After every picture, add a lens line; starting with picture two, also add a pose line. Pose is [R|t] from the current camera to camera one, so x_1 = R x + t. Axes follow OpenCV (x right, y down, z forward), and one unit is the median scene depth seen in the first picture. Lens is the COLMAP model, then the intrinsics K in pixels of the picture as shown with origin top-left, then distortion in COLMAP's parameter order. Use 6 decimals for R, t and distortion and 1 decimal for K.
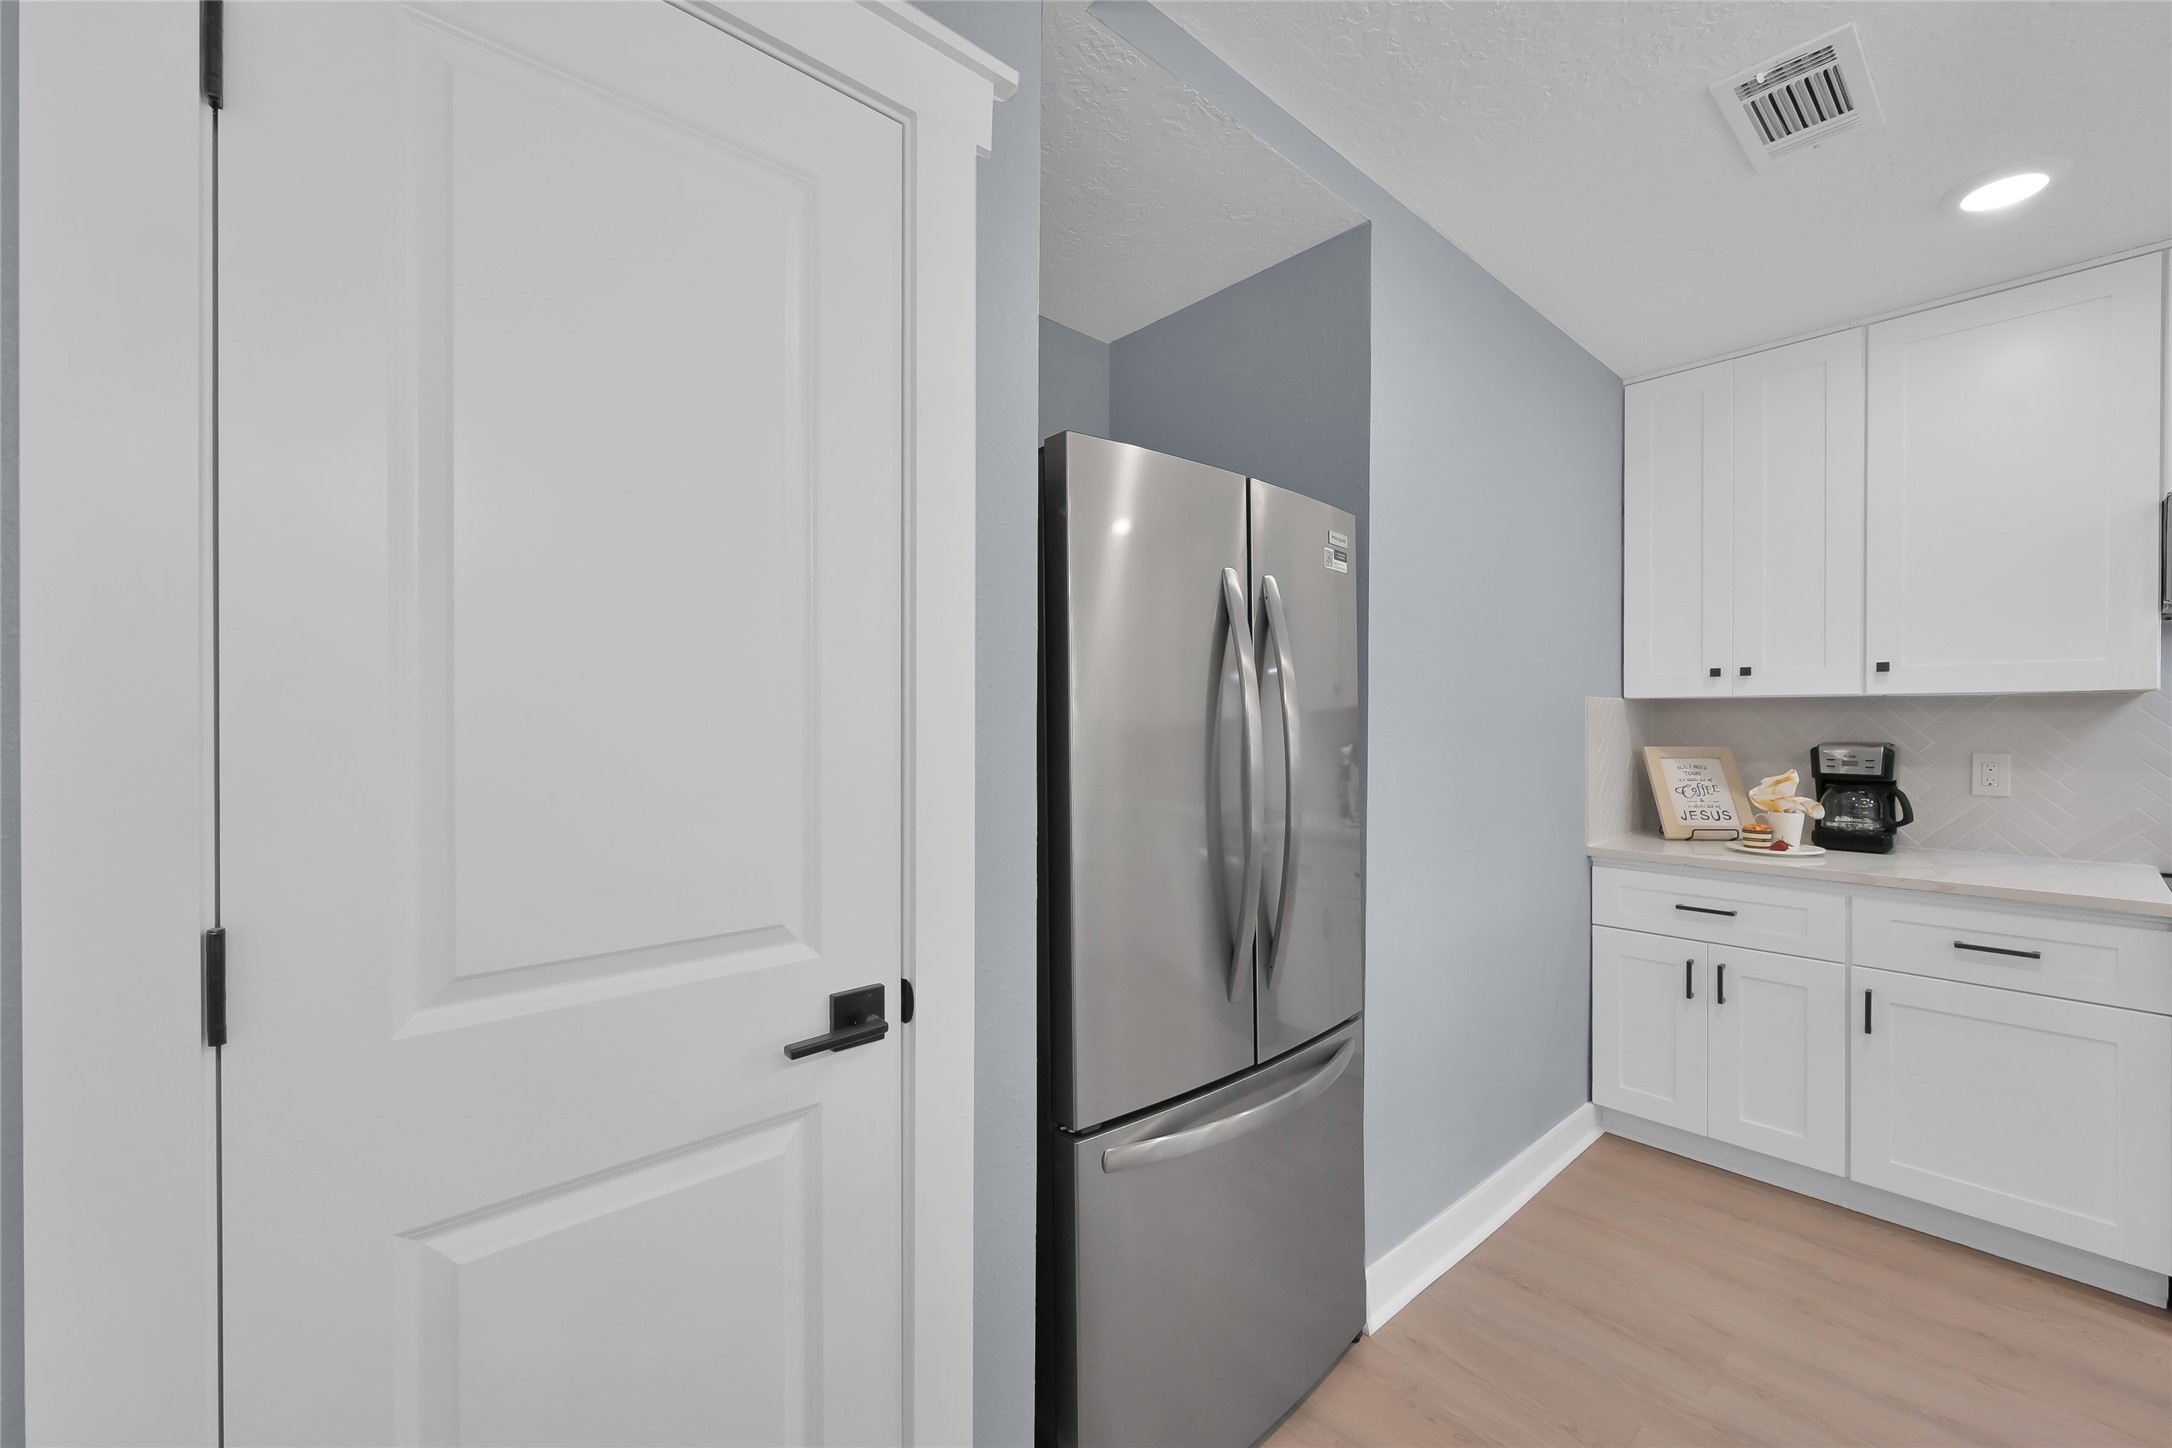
lens RADIAL K [[858.1, 0, 1094.3], [0, 858.1, 723.2], [0, 0, 1]] dist [-0.003103, 0.000251]
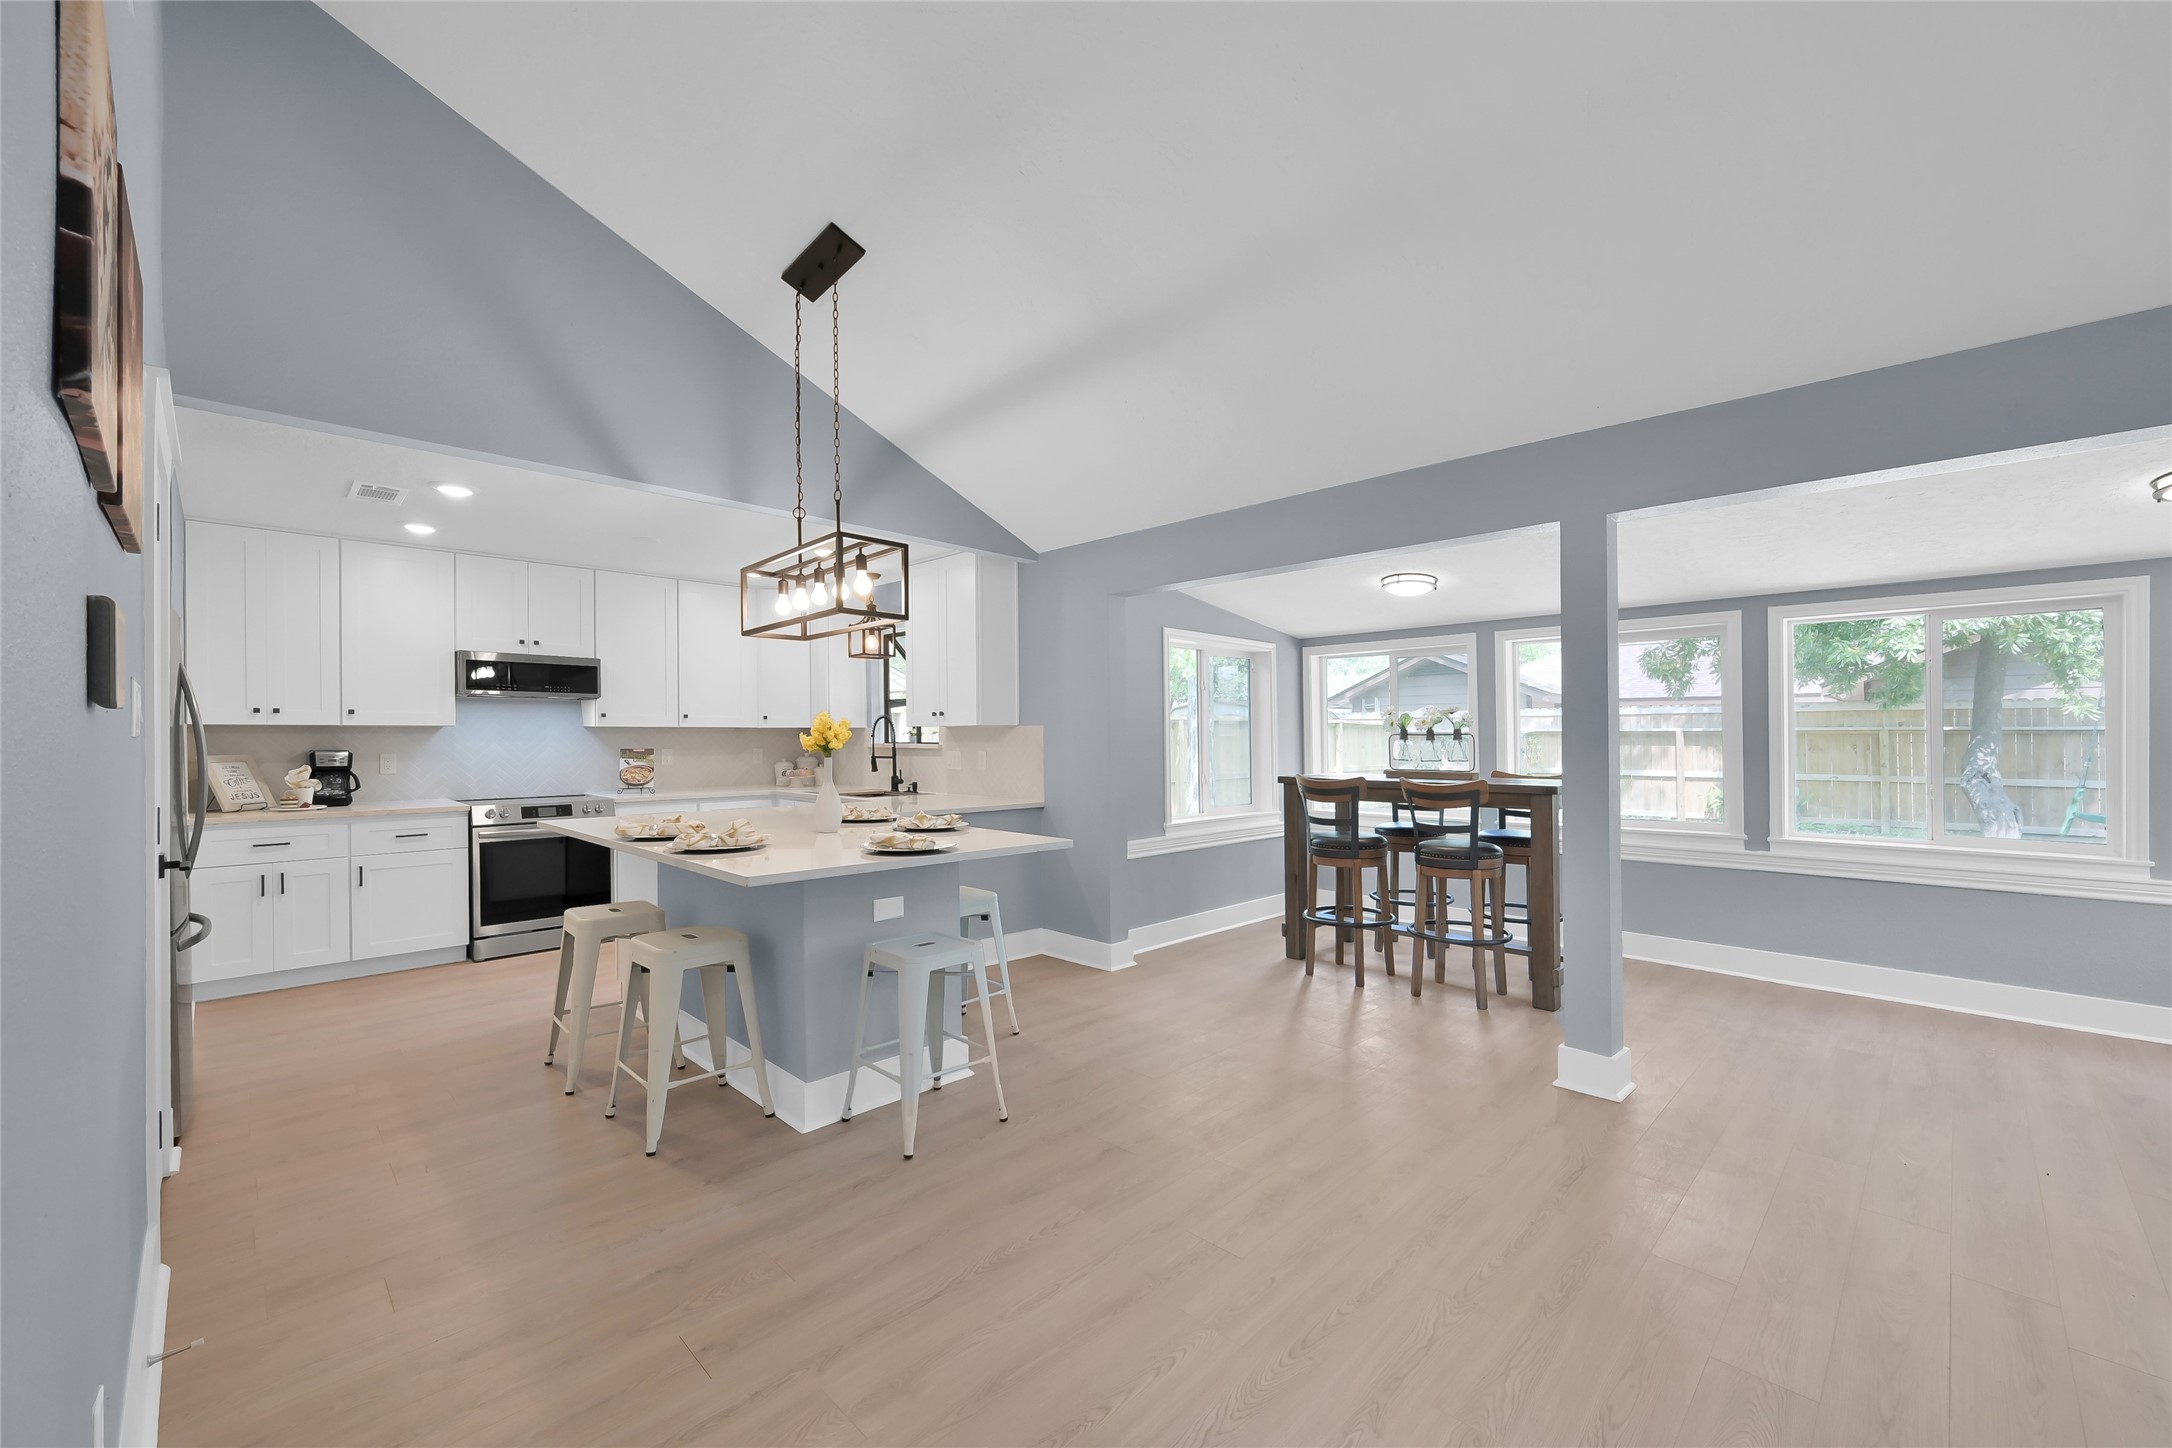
lens RADIAL K [[866.4, 0, 1084.1], [0, 866.4, 742.6], [0, 0, 1]] dist [-0.002069, -0.000020]
pose [[-0.056553, -0.008928, 0.998360, -1.144661], [0.005412, 0.999943, 0.009248, -0.002483], [-0.998385, 0.005926, -0.056501, -0.574363]]
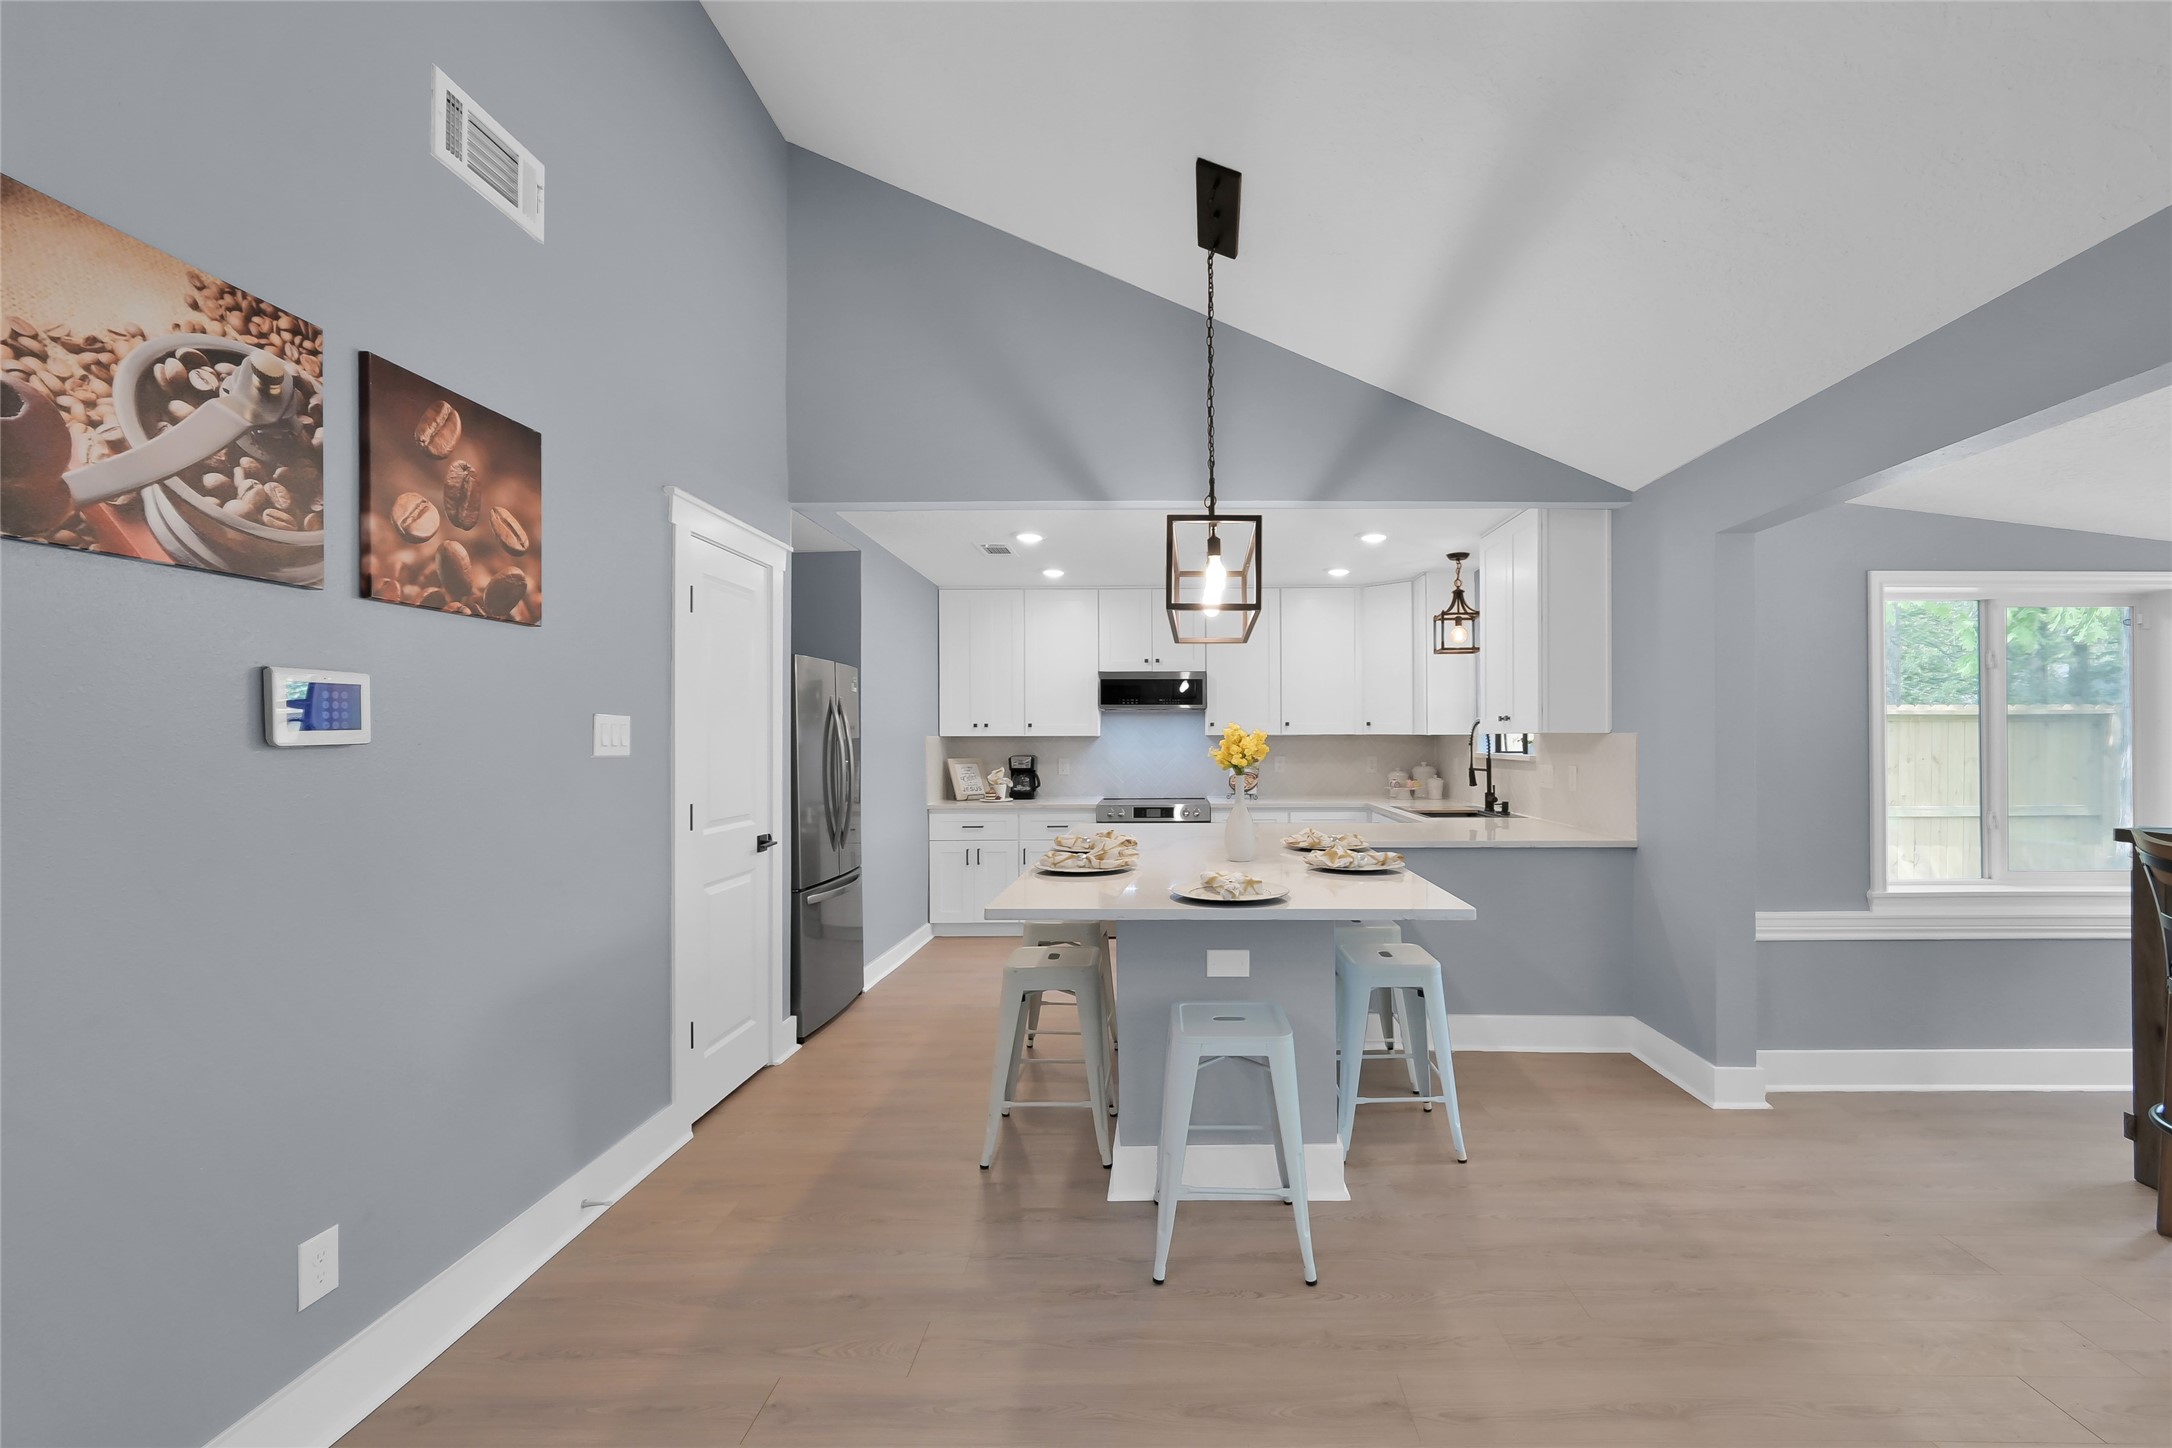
lens RADIAL K [[883.1, 0, 1166.8], [0, 883.1, 743.3], [0, 0, 1]] dist [-0.002994, -0.000086]
pose [[0.664562, -0.006923, 0.747201, -0.726523], [0.006757, 0.999972, 0.003256, -0.016591], [-0.747203, 0.002885, 0.664590, -0.988342]]
